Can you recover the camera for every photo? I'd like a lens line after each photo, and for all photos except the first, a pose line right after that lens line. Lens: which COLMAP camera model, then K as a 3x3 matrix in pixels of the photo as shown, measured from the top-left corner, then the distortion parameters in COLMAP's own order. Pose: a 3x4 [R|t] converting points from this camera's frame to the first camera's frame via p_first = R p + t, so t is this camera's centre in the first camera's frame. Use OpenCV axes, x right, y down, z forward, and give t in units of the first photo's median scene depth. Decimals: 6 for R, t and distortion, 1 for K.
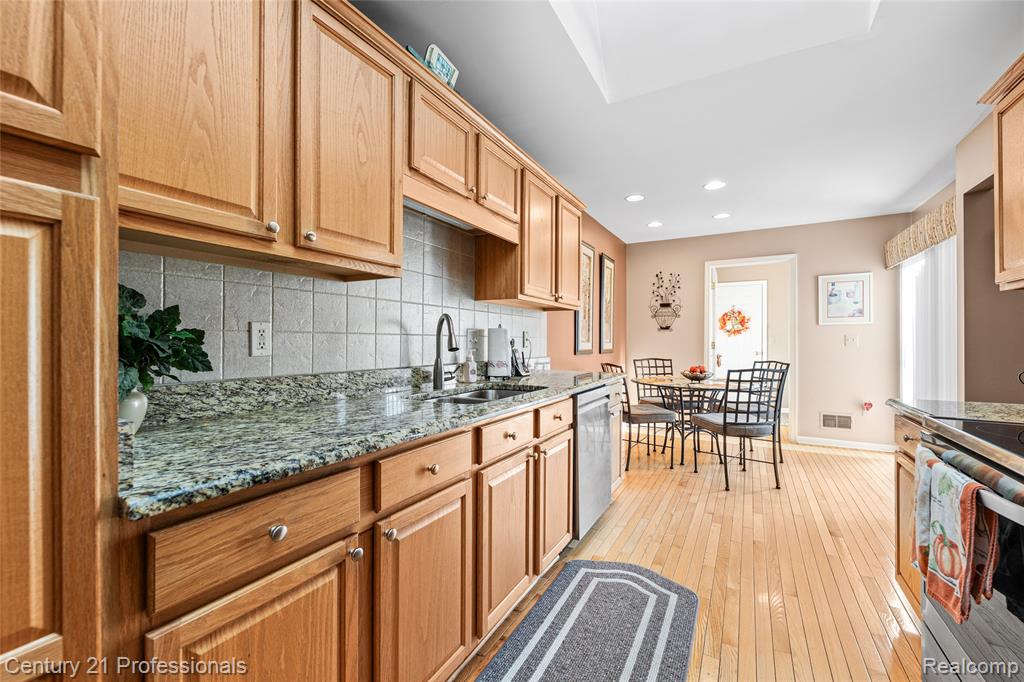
lens RADIAL K [[425.0, 0, 517.3], [0, 425.0, 340.2], [0, 0, 1]] dist [0.002952, -0.002024]
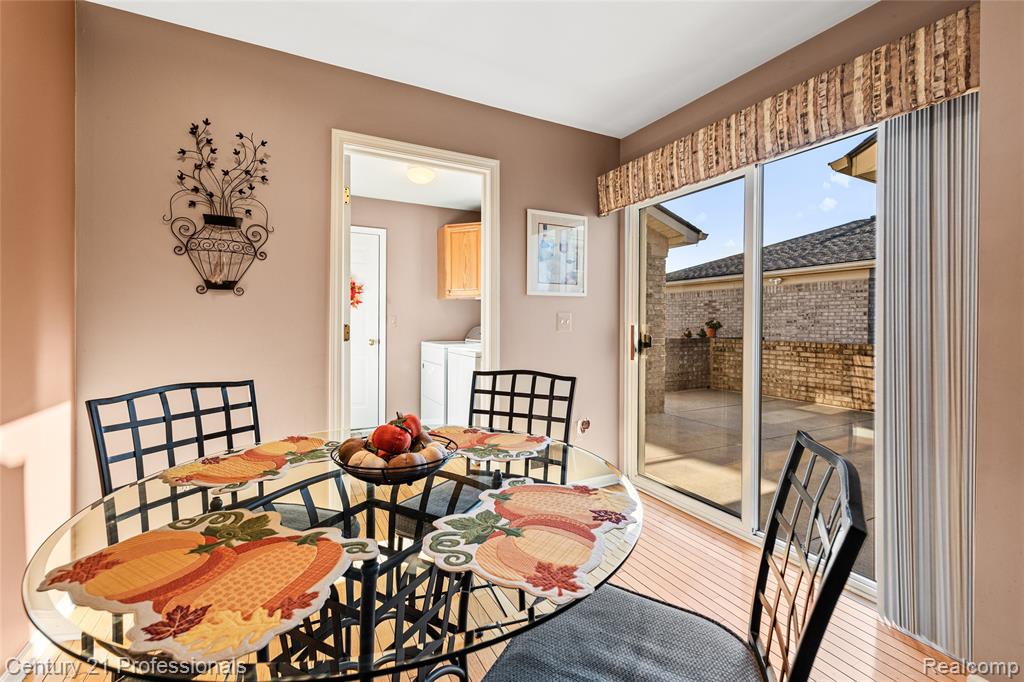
lens RADIAL K [[425.0, 0, 506.8], [0, 425.0, 327.0], [0, 0, 1]] dist [0.002952, -0.002024]
pose [[0.560118, -0.005445, 0.828395, 0.207520], [-0.006047, 0.999925, 0.010661, 0.001010], [-0.828390, -0.010980, 0.560043, 0.669802]]
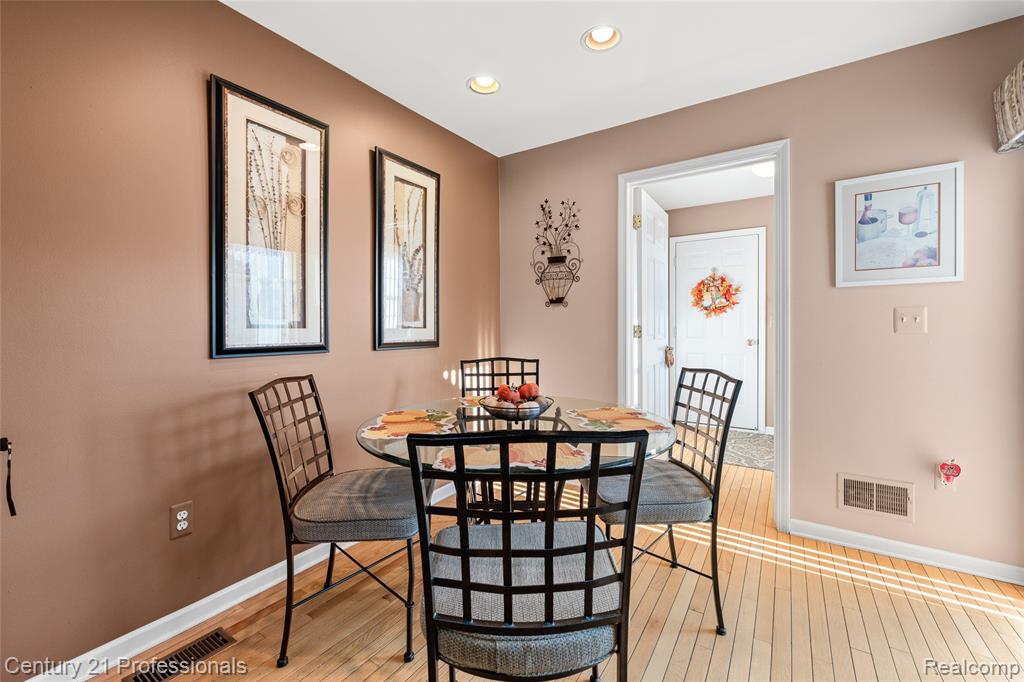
lens RADIAL K [[425.0, 0, 520.5], [0, 425.0, 330.3], [0, 0, 1]] dist [0.002952, -0.002024]
pose [[0.997489, -0.005097, -0.070645, 0.378451], [0.006108, 0.999882, 0.014100, 0.001985], [0.070564, -0.014496, 0.997402, 0.486523]]
